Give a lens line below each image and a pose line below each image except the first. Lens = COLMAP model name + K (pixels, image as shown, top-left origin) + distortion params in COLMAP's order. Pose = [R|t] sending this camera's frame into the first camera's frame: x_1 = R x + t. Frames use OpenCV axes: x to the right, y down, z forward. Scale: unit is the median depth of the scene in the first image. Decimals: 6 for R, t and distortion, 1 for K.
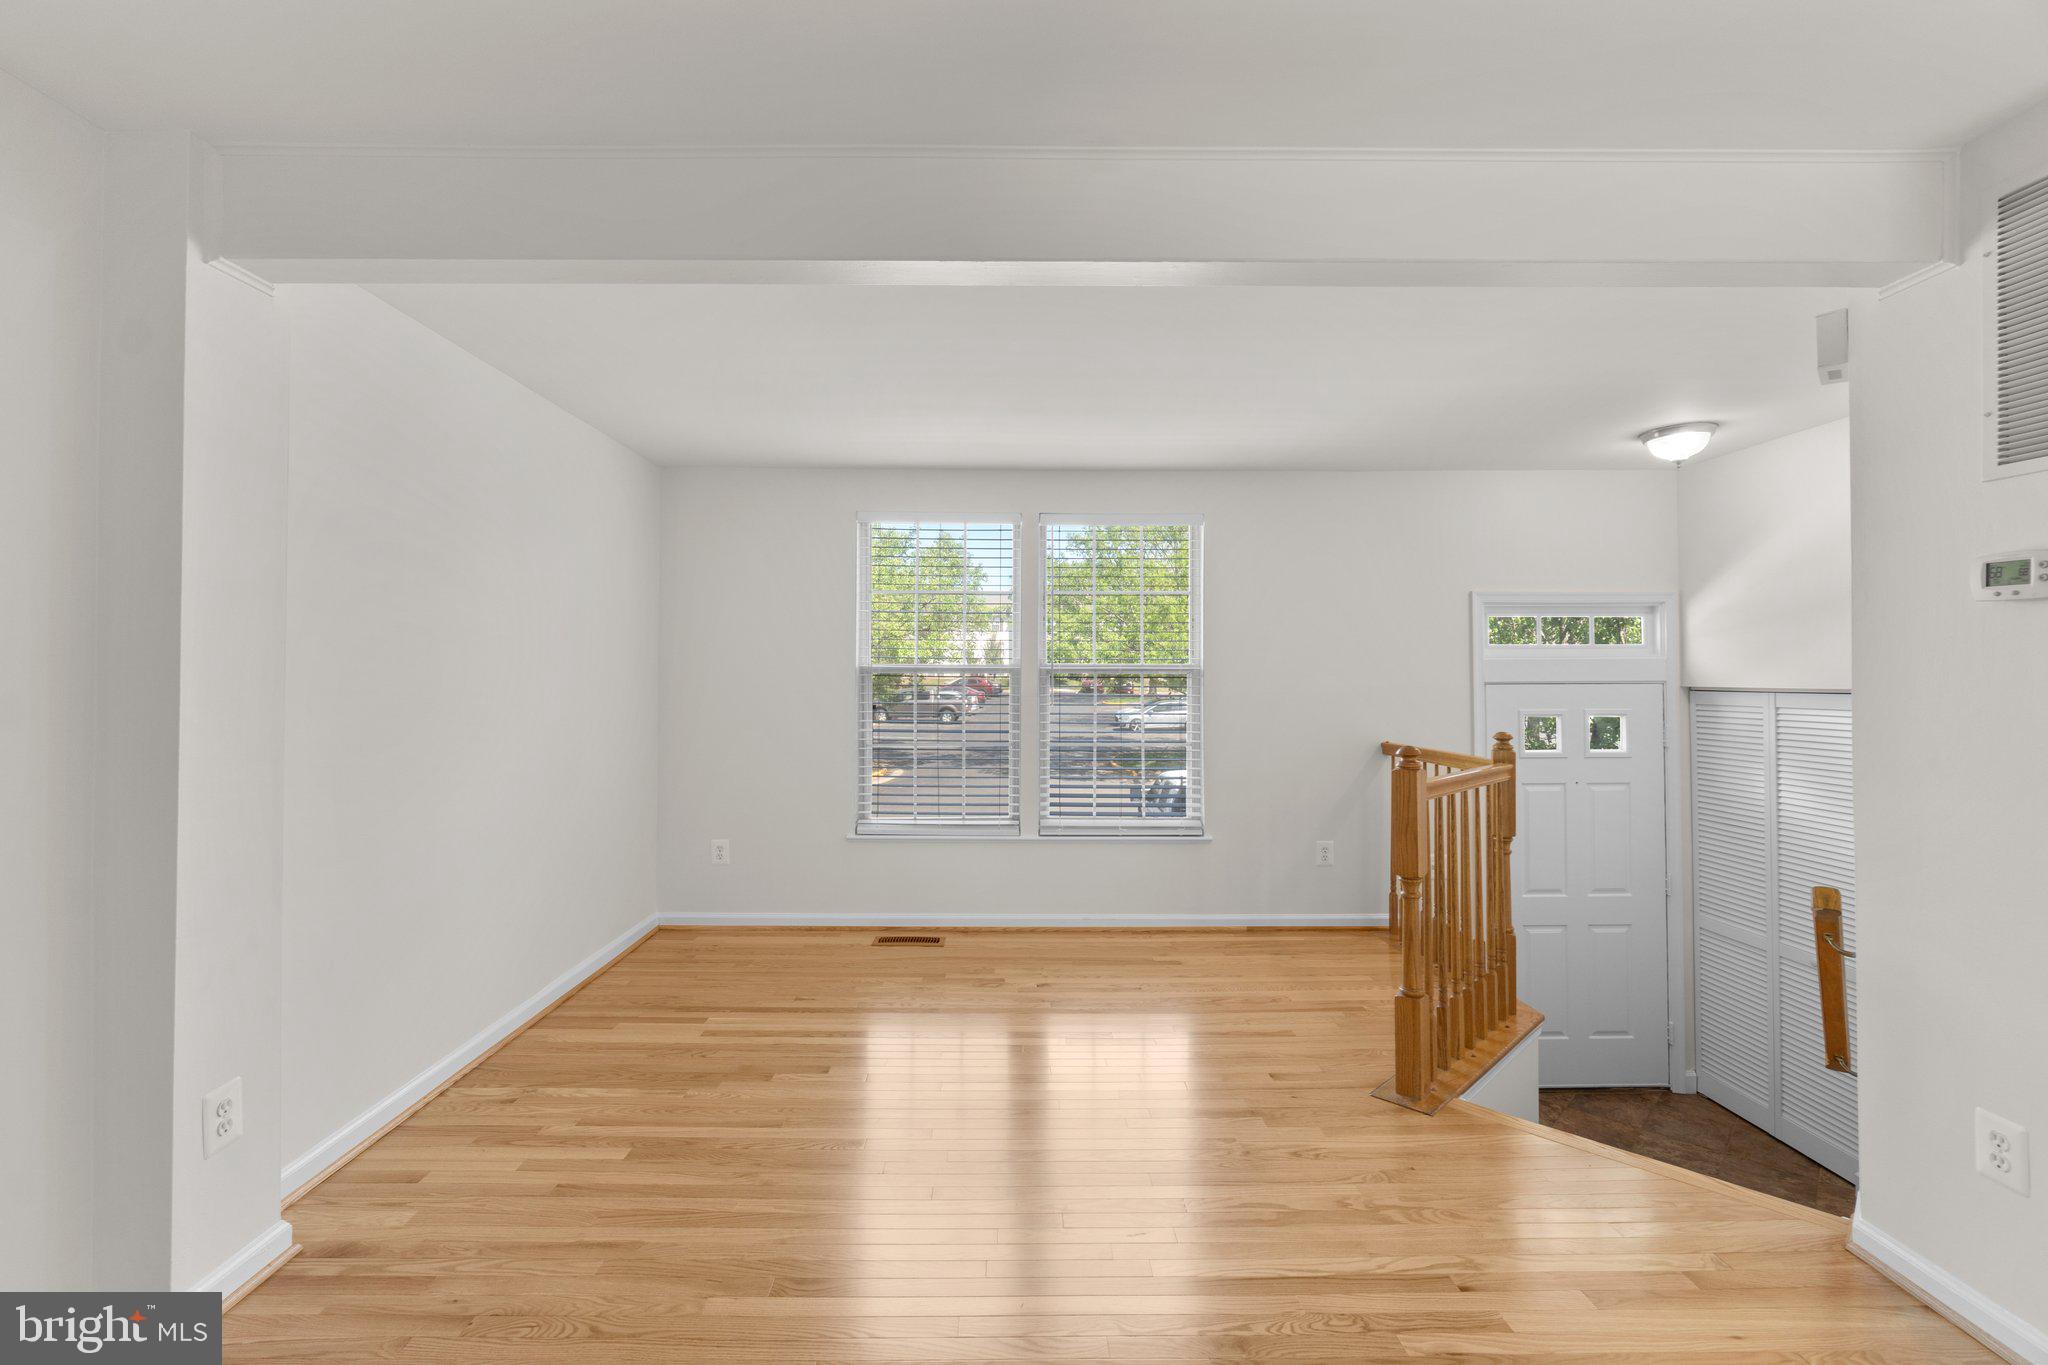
lens RADIAL K [[901.2, 0, 1020.2], [0, 901.2, 662.8], [0, 0, 1]] dist [-0.002728, 0.000407]
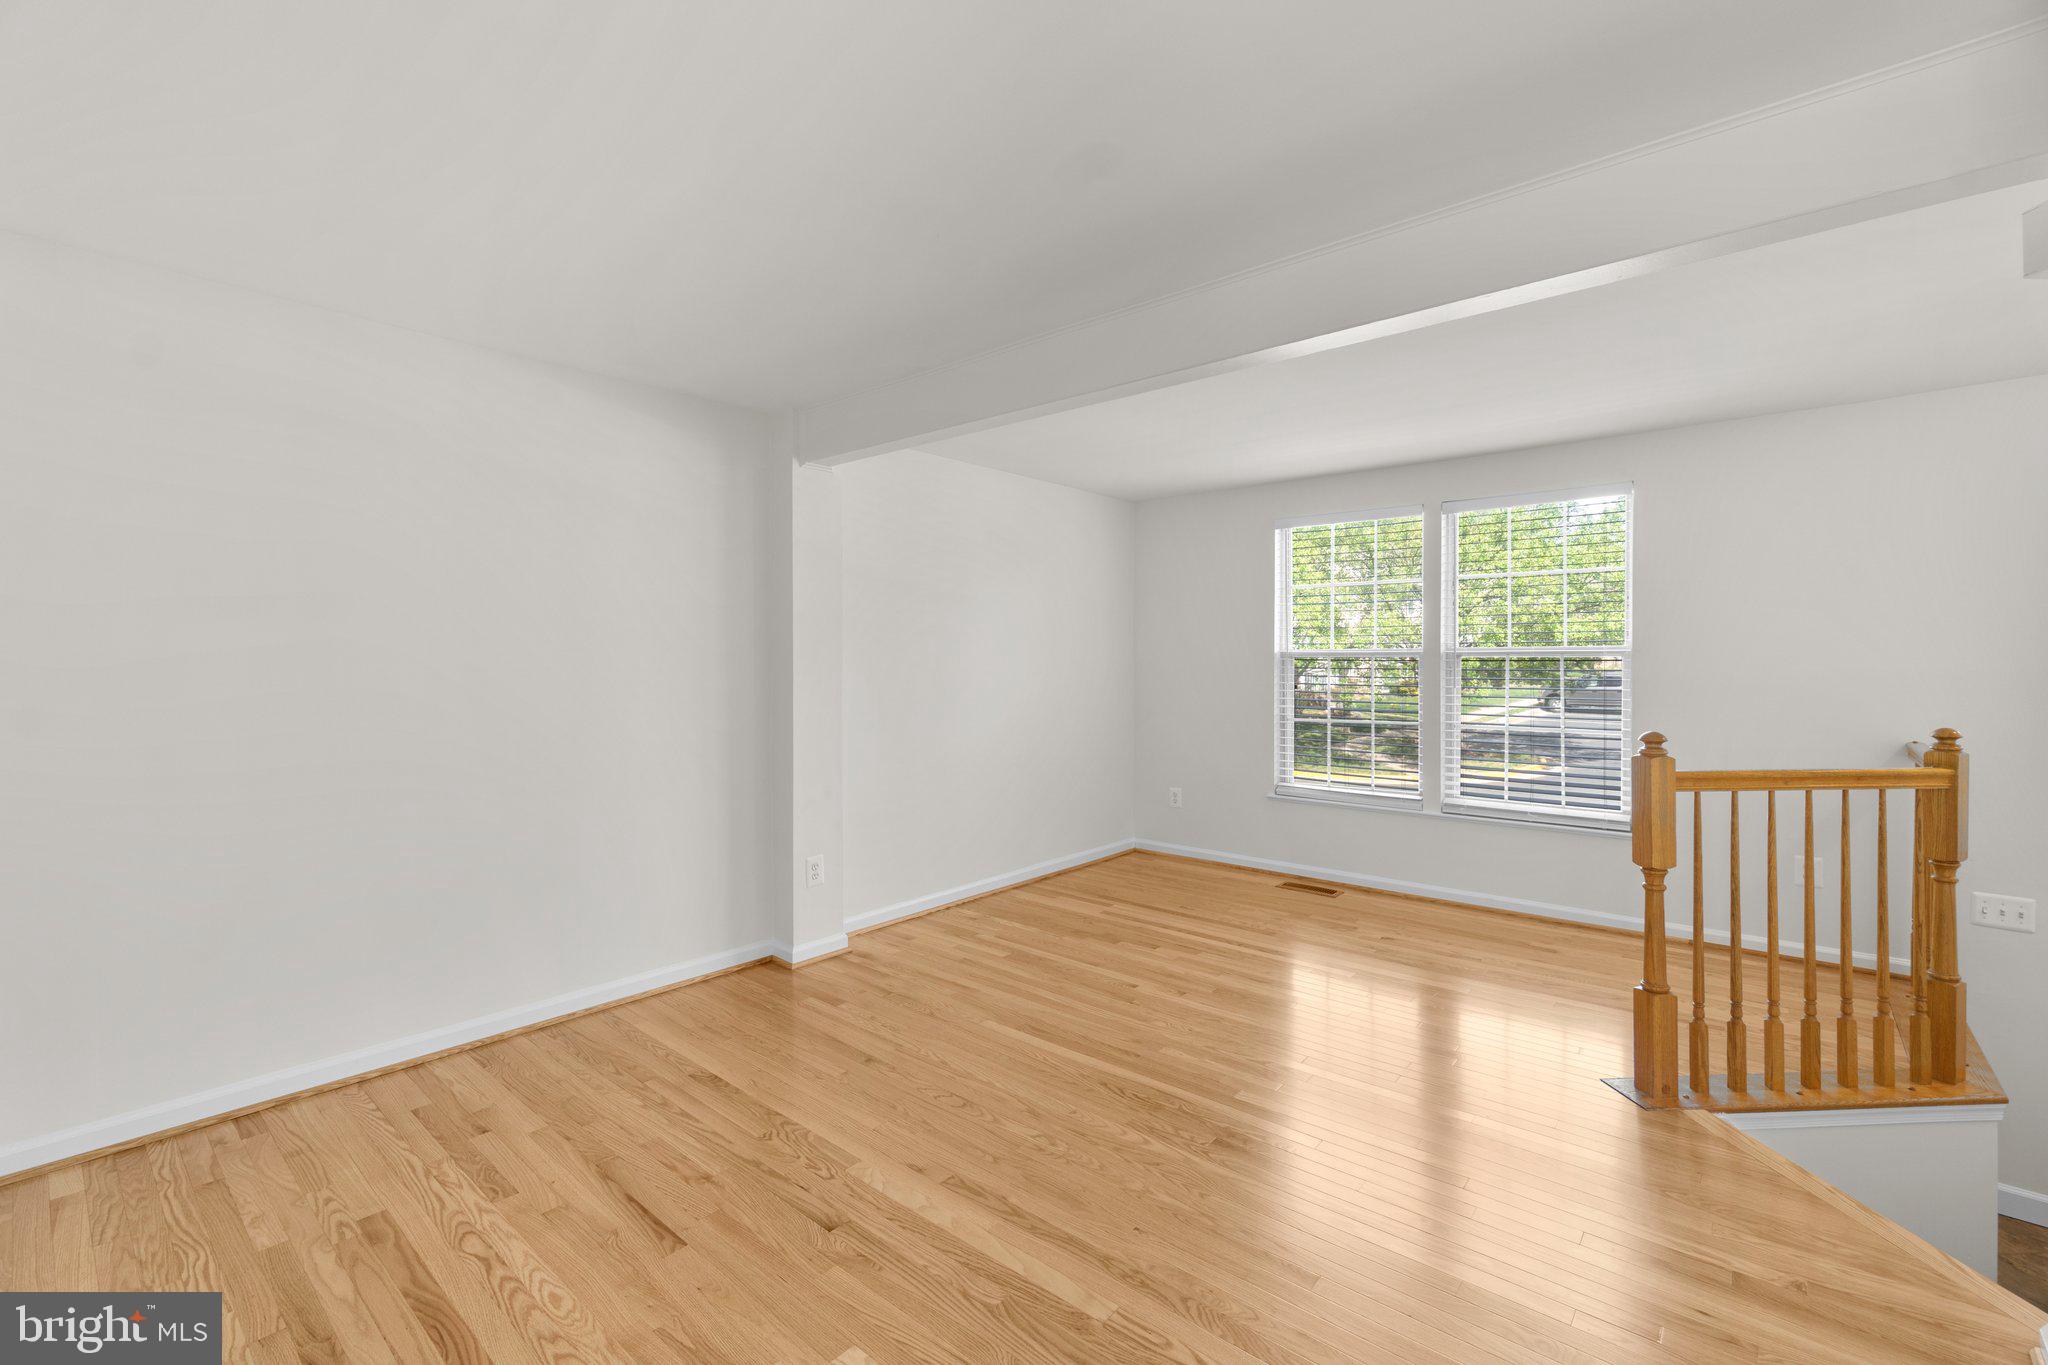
lens RADIAL K [[888.4, 0, 1019.6], [0, 888.4, 662.6], [0, 0, 1]] dist [-0.006864, 0.002421]
pose [[0.750707, -0.001000, -0.660634, 0.437189], [0.012358, 0.999845, 0.012530, -0.001033], [0.660520, -0.017570, 0.750603, -0.120793]]
